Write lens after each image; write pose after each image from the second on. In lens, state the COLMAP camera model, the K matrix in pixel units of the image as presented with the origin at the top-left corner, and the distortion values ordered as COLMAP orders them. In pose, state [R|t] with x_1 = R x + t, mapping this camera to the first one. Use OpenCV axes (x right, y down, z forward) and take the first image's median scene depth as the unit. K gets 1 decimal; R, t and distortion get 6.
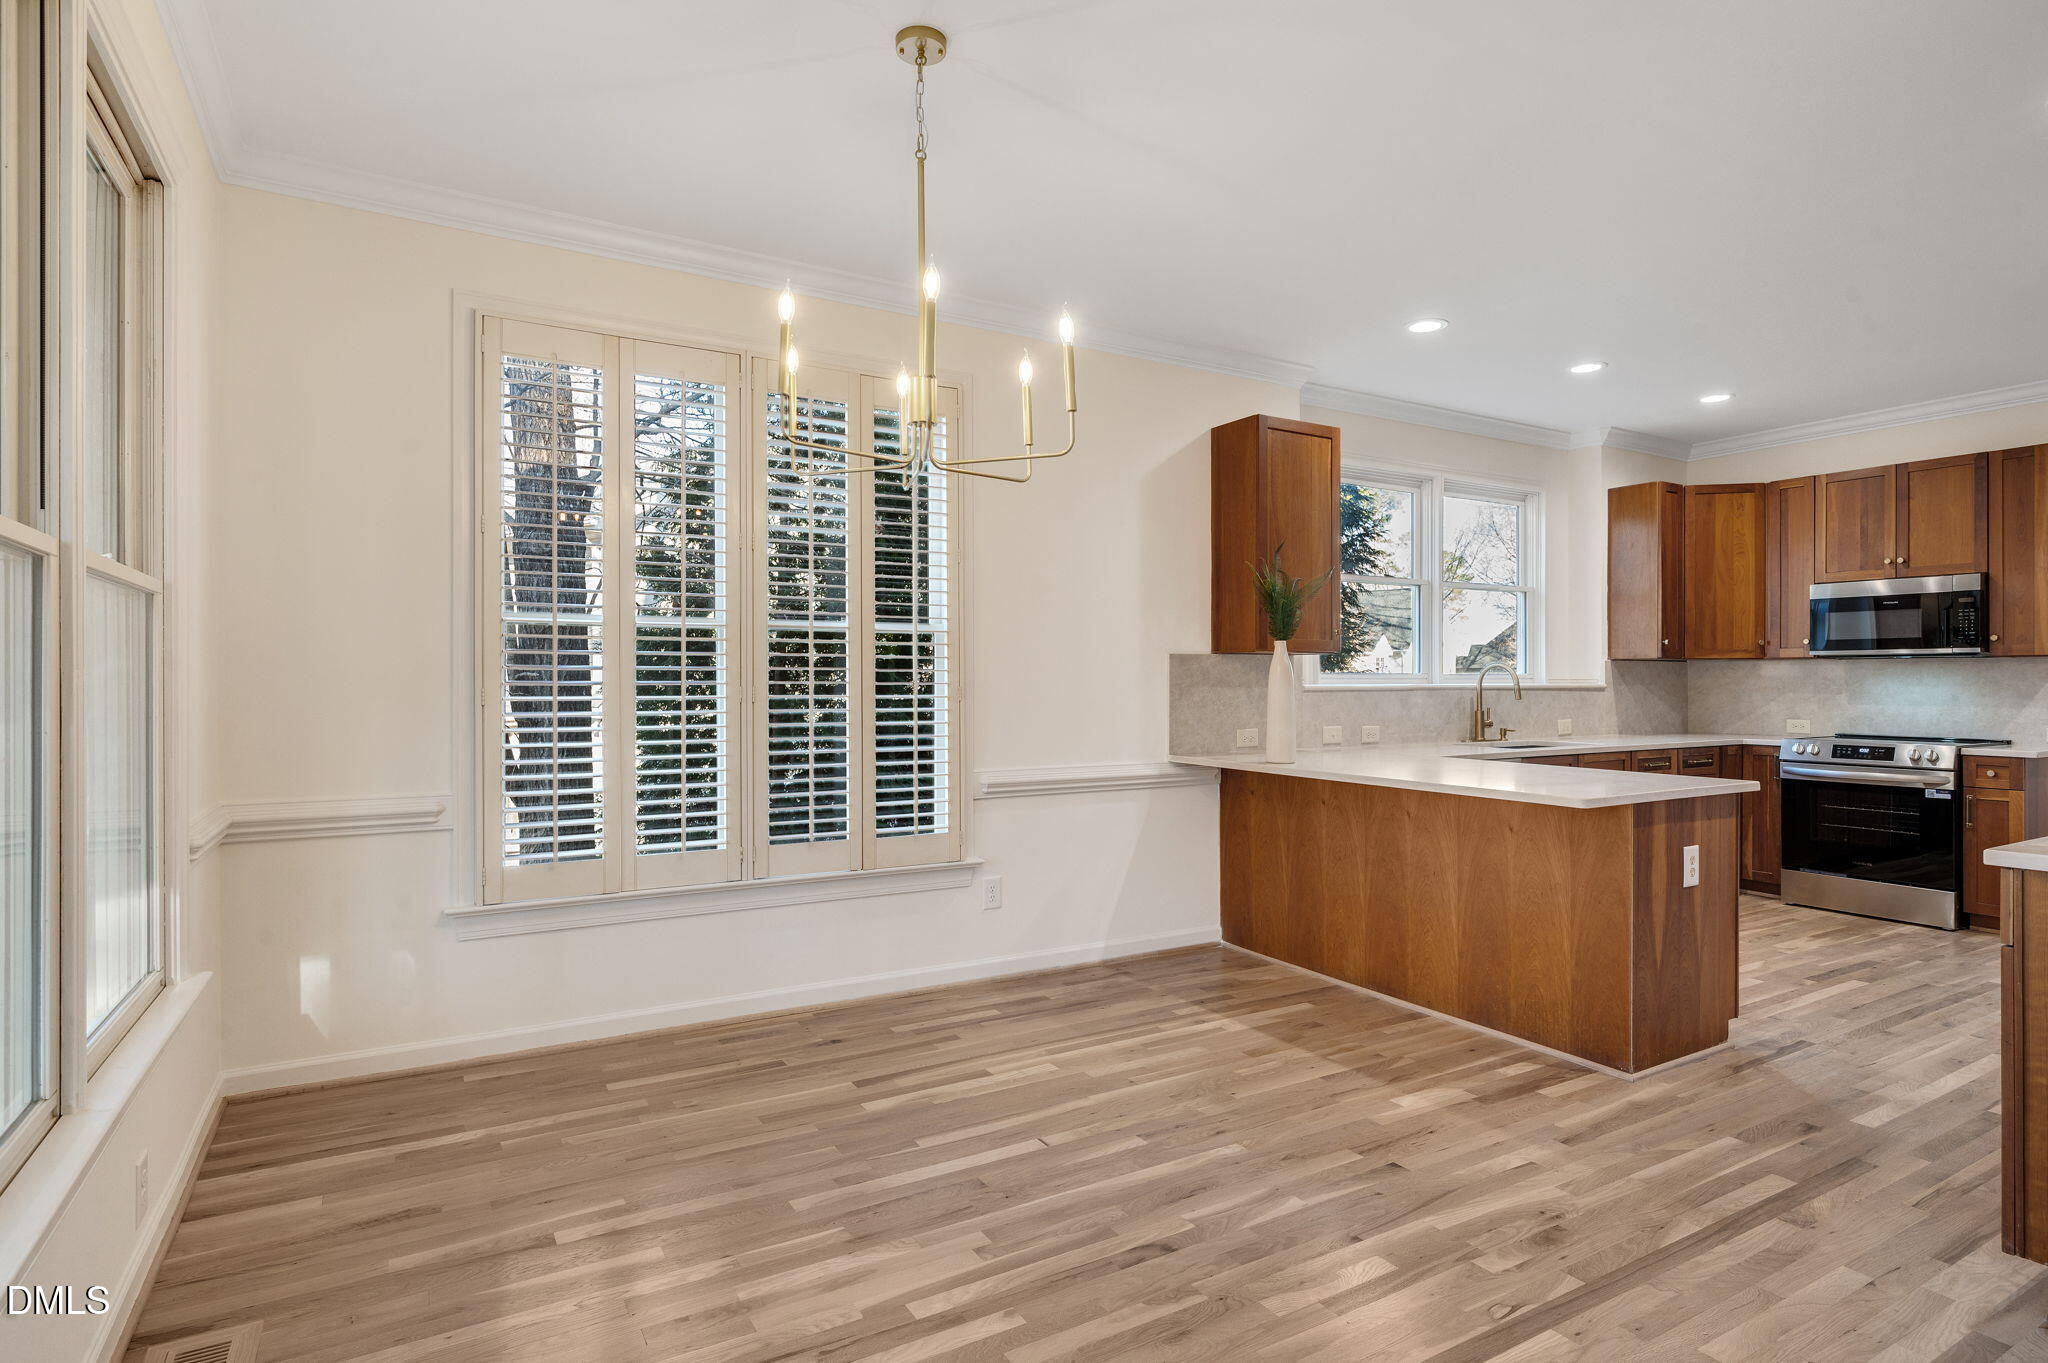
lens RADIAL K [[1068.9, 0, 1024.0], [0, 1068.9, 681.5], [0, 0, 1]] dist [-0.002851, -0.000758]
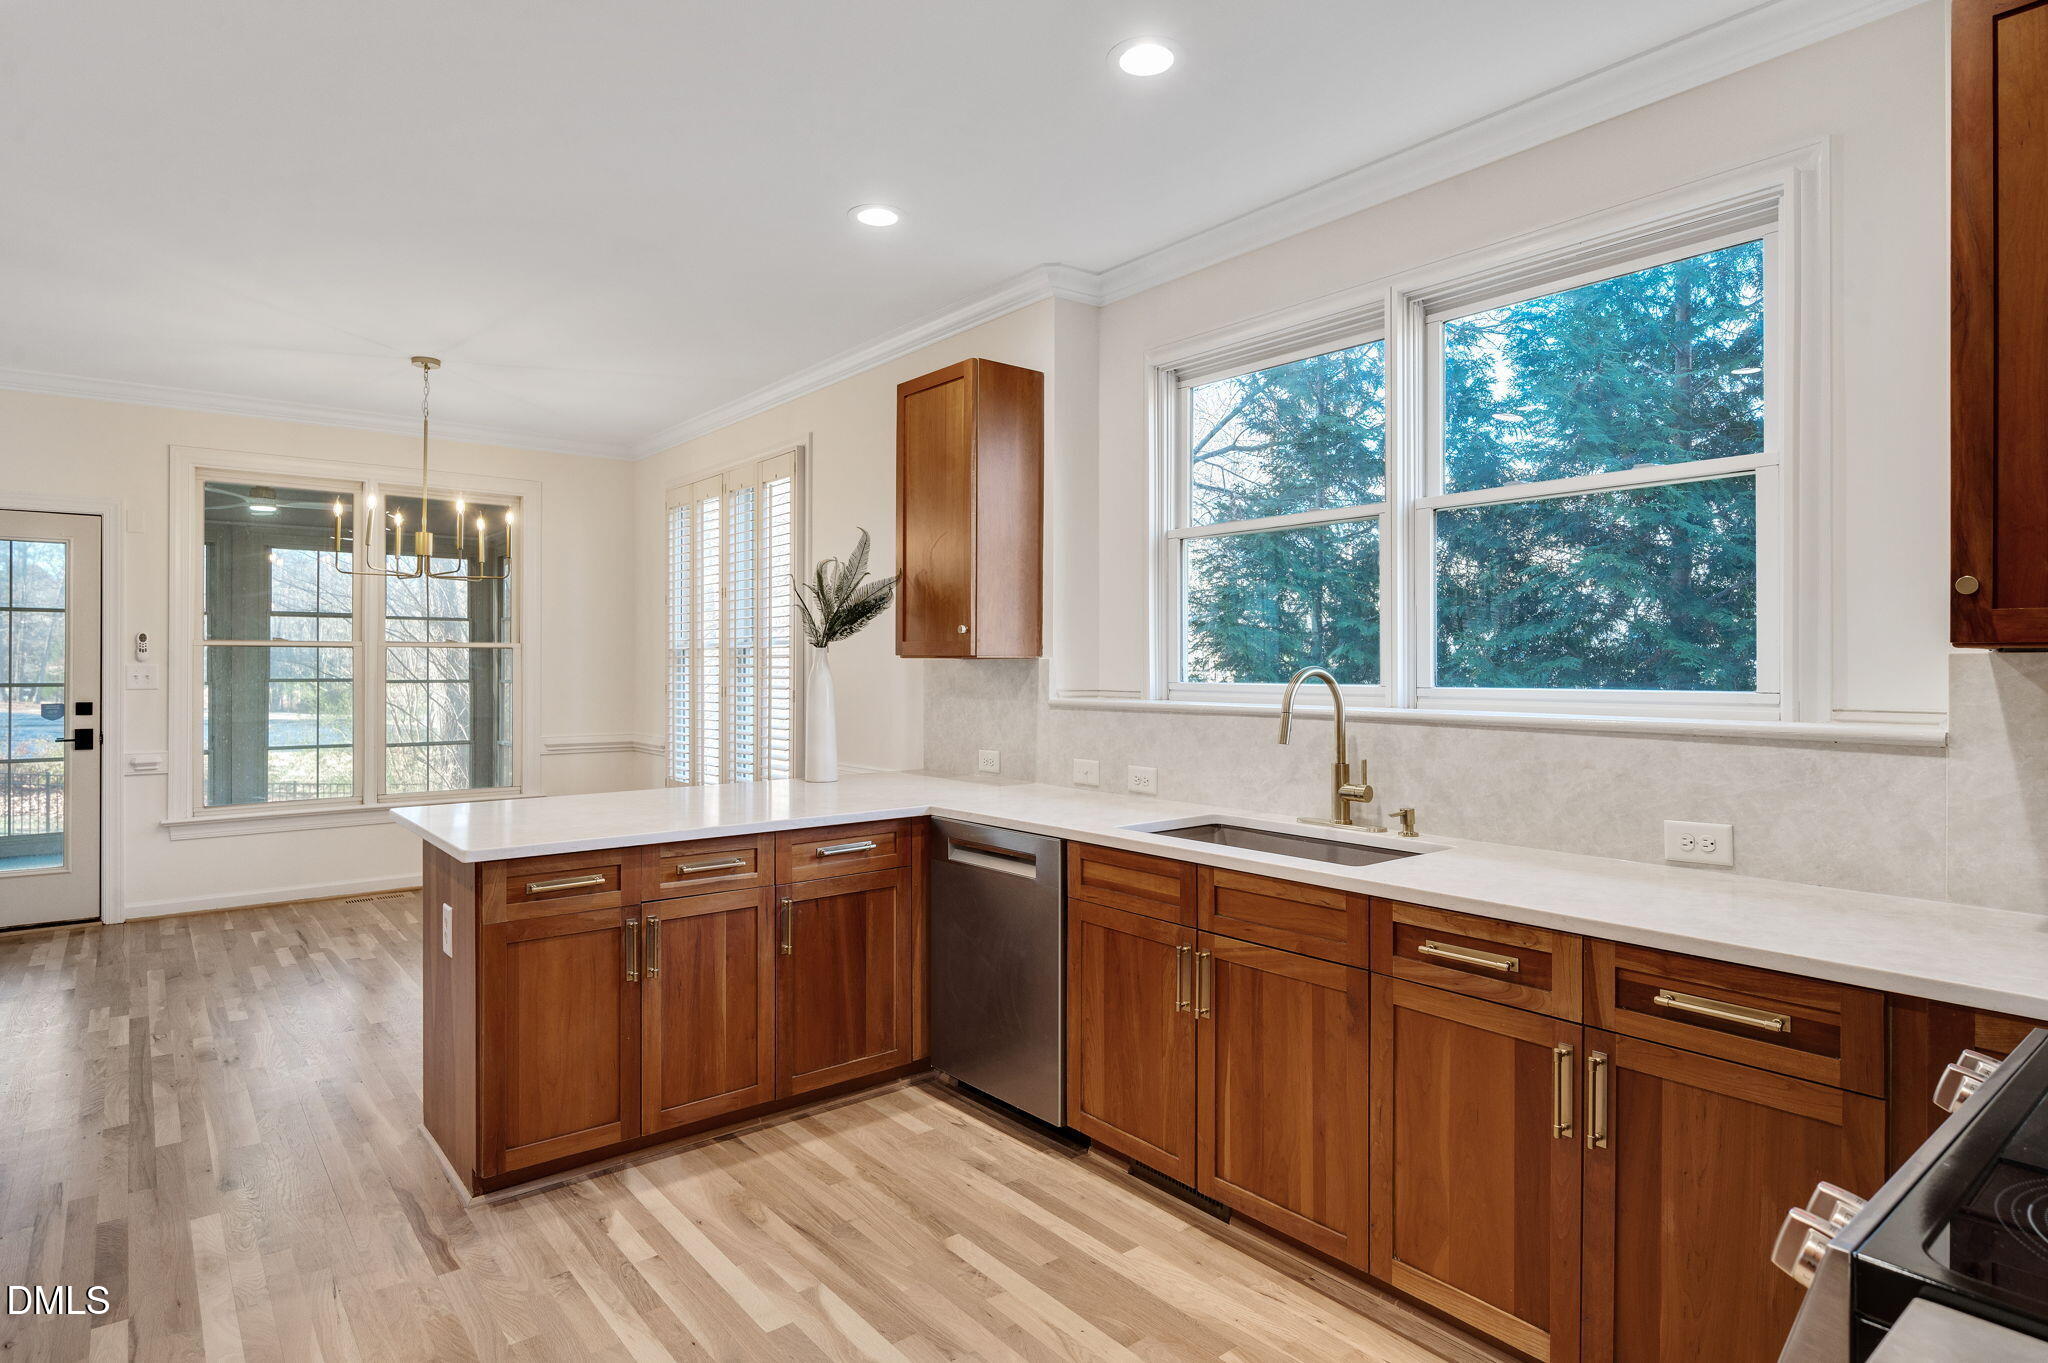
lens RADIAL K [[1095.1, 0, 1024.0], [0, 1095.1, 681.5], [0, 0, 1]] dist [0.000213, -0.001388]
pose [[0.152862, 0.014270, -0.988144, 0.888379], [-0.003243, 0.999898, 0.013938, -0.016799], [0.988242, 0.001074, 0.152893, 0.768666]]
